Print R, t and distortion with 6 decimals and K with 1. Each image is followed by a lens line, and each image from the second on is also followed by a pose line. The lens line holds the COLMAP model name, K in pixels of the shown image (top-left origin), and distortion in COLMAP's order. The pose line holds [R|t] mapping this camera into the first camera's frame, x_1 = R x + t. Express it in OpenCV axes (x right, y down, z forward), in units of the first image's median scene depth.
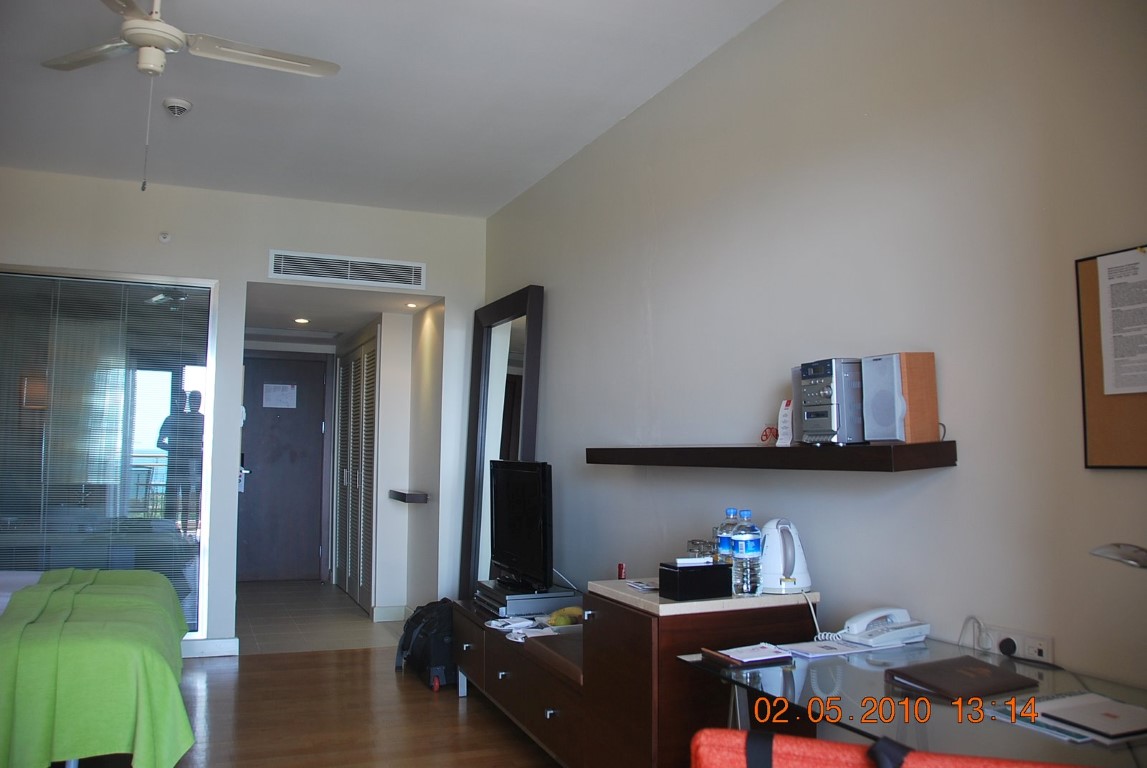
lens RADIAL K [[901.9, 0, 578.0], [0, 901.9, 381.9], [0, 0, 1]] dist [-0.171956, 0.132284]
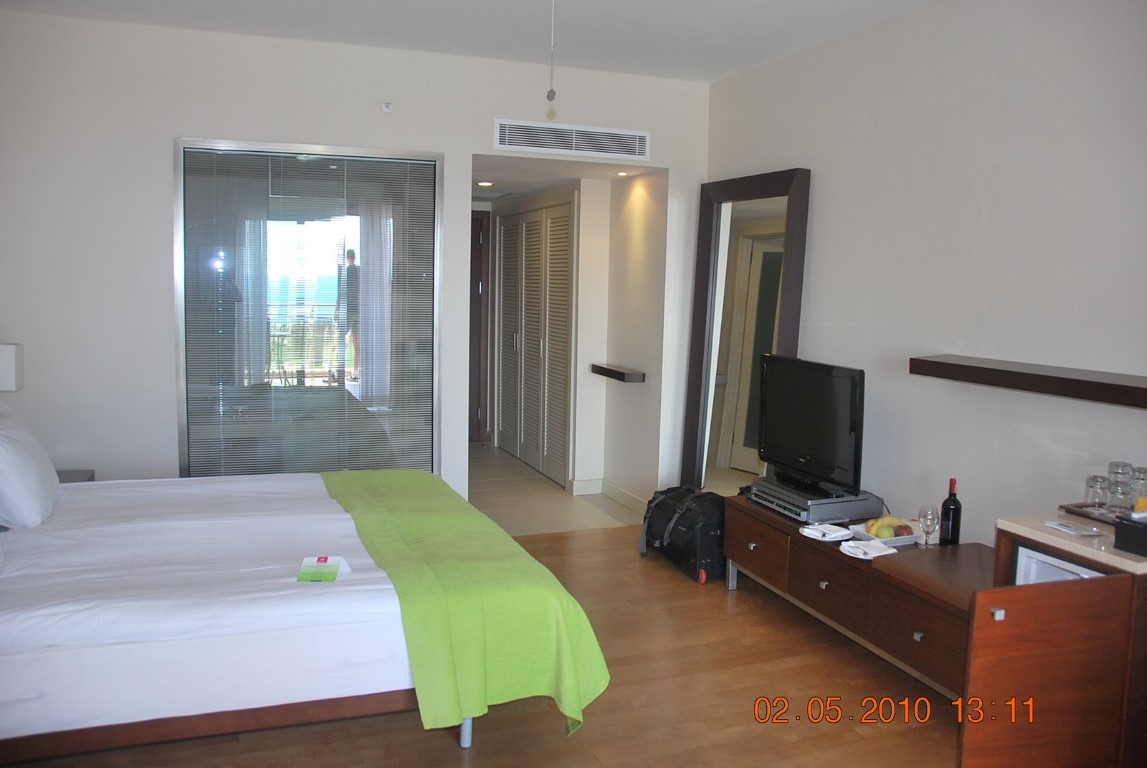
lens RADIAL K [[902.4, 0, 577.5], [0, 902.4, 381.4], [0, 0, 1]] dist [-0.159875, 0.118857]
pose [[0.999279, 0.013627, -0.035424, -0.236165], [-0.006605, 0.981520, 0.191243, -0.060892], [0.037376, -0.190871, 0.980903, 0.033208]]
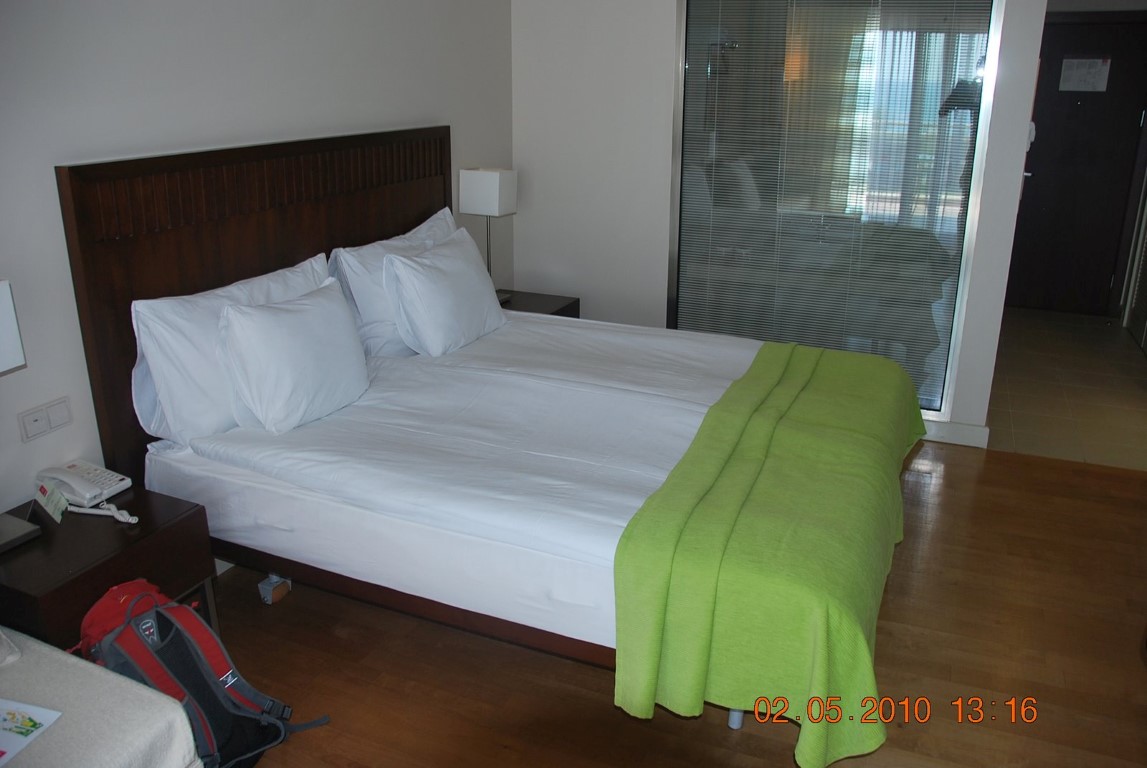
lens RADIAL K [[903.1, 0, 575.9], [0, 903.1, 382.4], [0, 0, 1]] dist [-0.163514, 0.121626]
pose [[0.681490, 0.228494, -0.695242, -0.103252], [0.064563, 0.927533, 0.368124, -0.061579], [0.728974, -0.295760, 0.617352, 0.250612]]
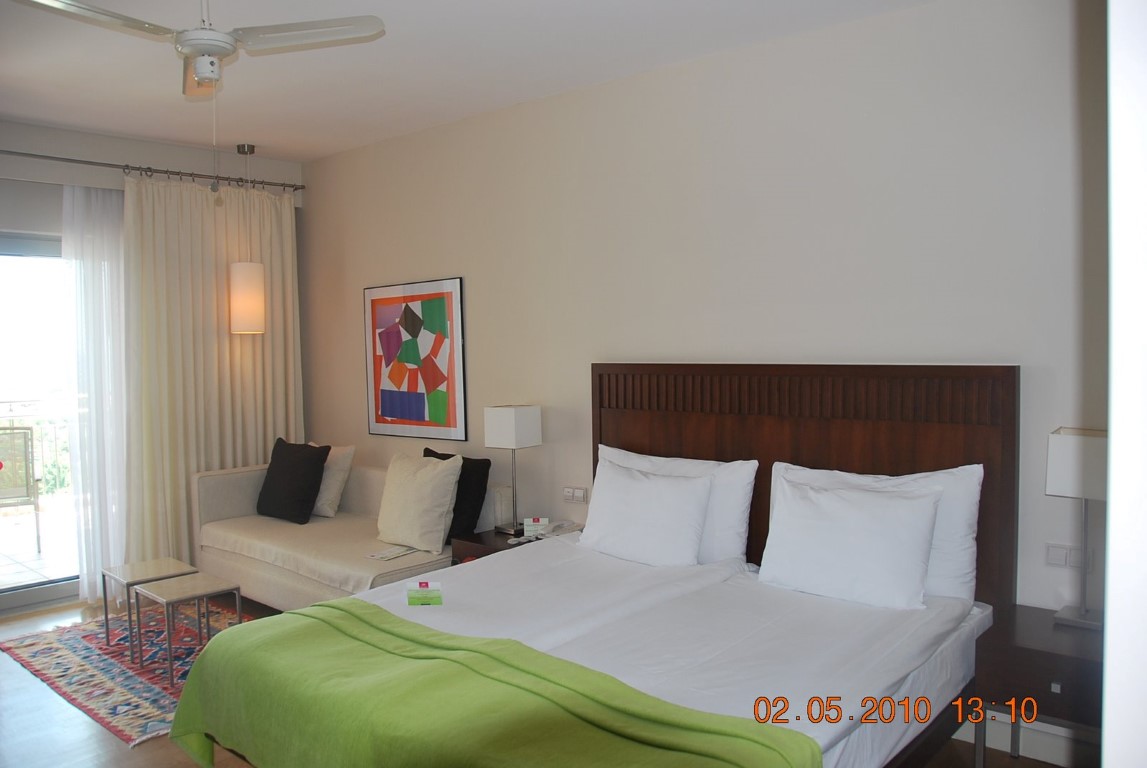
lens RADIAL K [[903.1, 0, 575.9], [0, 903.1, 382.4], [0, 0, 1]] dist [-0.163514, 0.121626]
pose [[-0.907085, 0.023242, -0.420306, -0.242486], [0.041526, 0.998545, -0.034403, 0.027812], [0.418895, -0.048660, -0.906730, 1.124128]]
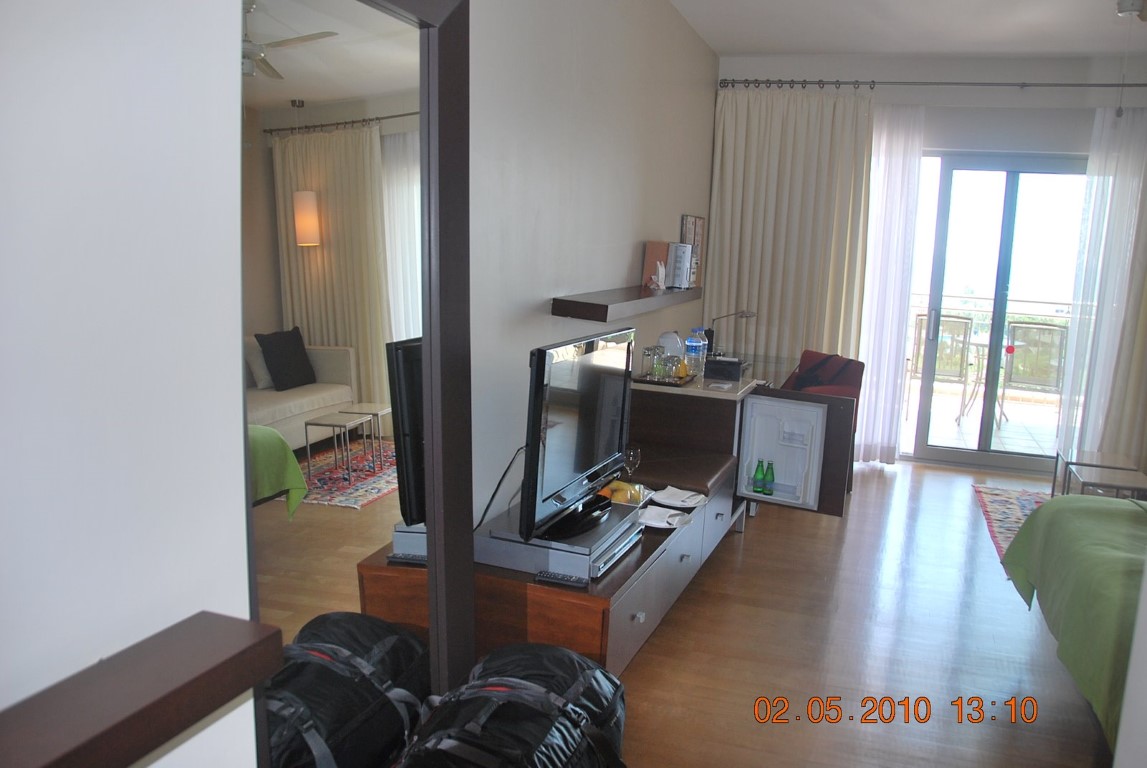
lens RADIAL K [[904.6, 0, 573.4], [0, 904.6, 382.7], [0, 0, 1]] dist [-0.164099, 0.133247]
pose [[-0.729210, -0.147985, 0.668097, -0.423829], [-0.103684, 0.988958, 0.105888, 0.041847], [-0.676389, 0.007943, -0.736502, 1.250642]]
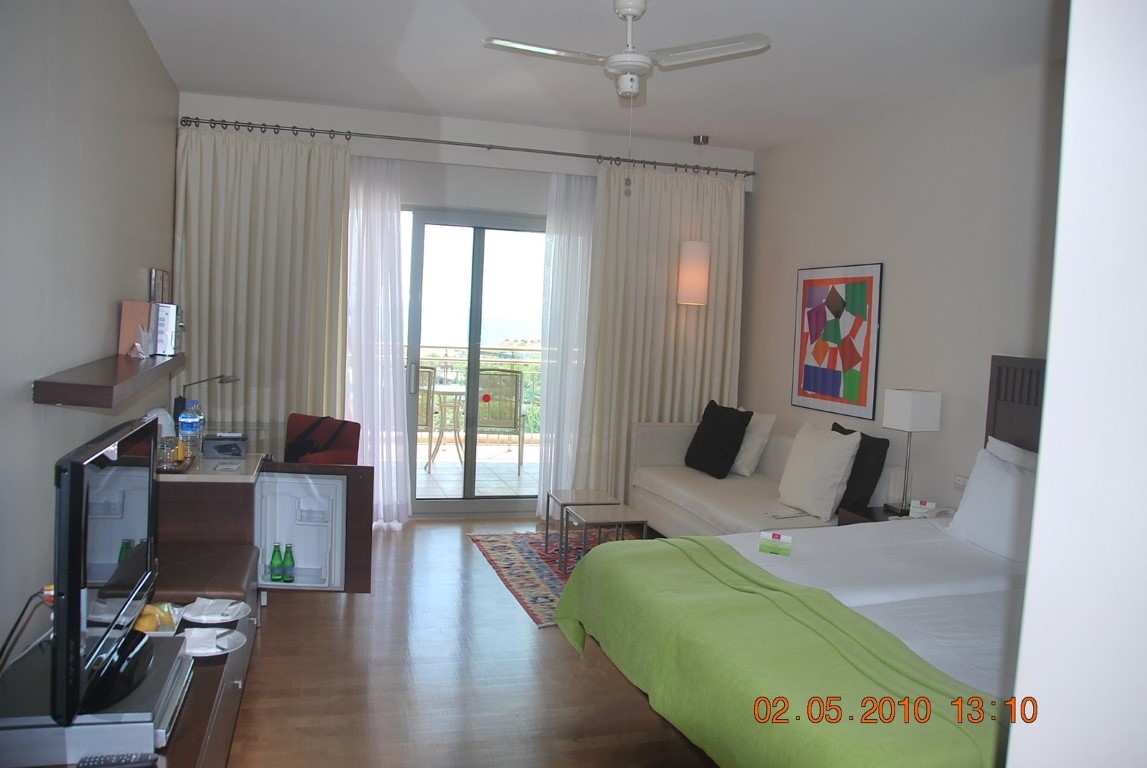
lens RADIAL K [[903.1, 0, 575.9], [0, 903.1, 382.4], [0, 0, 1]] dist [-0.163514, 0.121626]
pose [[-0.992144, -0.064405, 0.107245, -0.315102], [-0.065061, 0.997878, -0.002625, 0.034530], [-0.106848, -0.009582, -0.994229, 1.221229]]
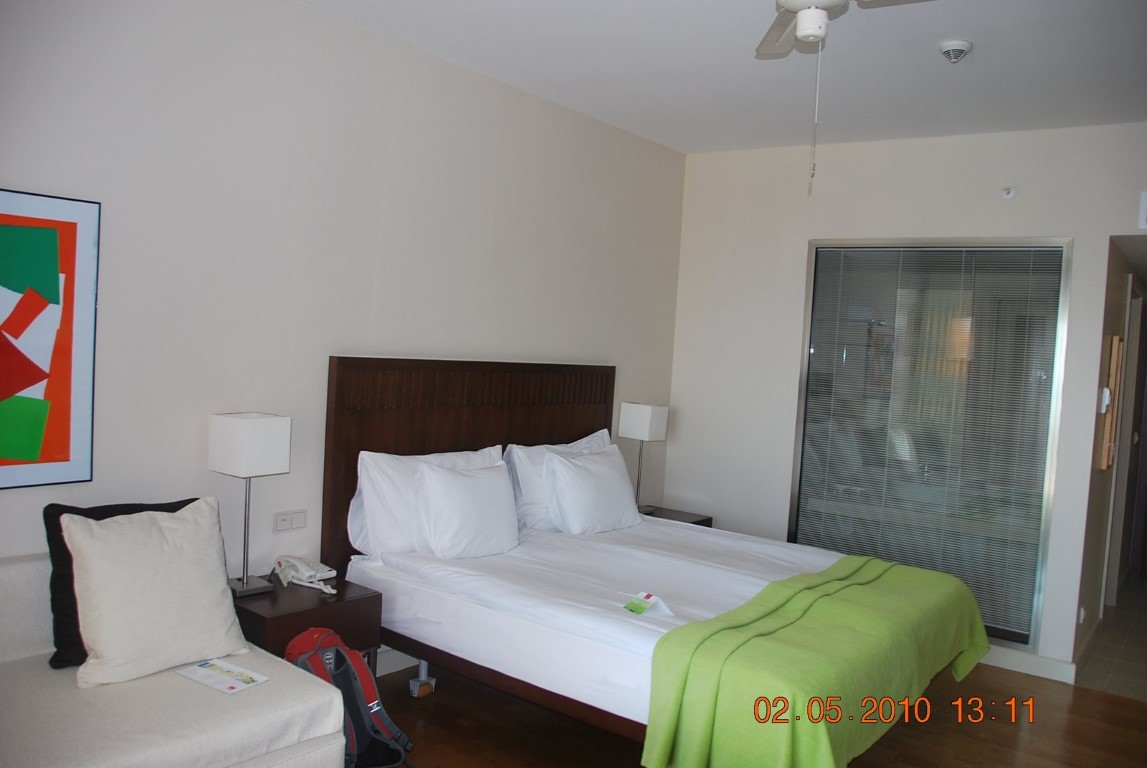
lens RADIAL K [[904.6, 0, 573.4], [0, 904.6, 382.7], [0, 0, 1]] dist [-0.164099, 0.133247]
pose [[0.480949, 0.053801, -0.875096, 0.091066], [0.015894, 0.997416, 0.070056, -0.044384], [0.876605, -0.047602, 0.478851, 0.190828]]
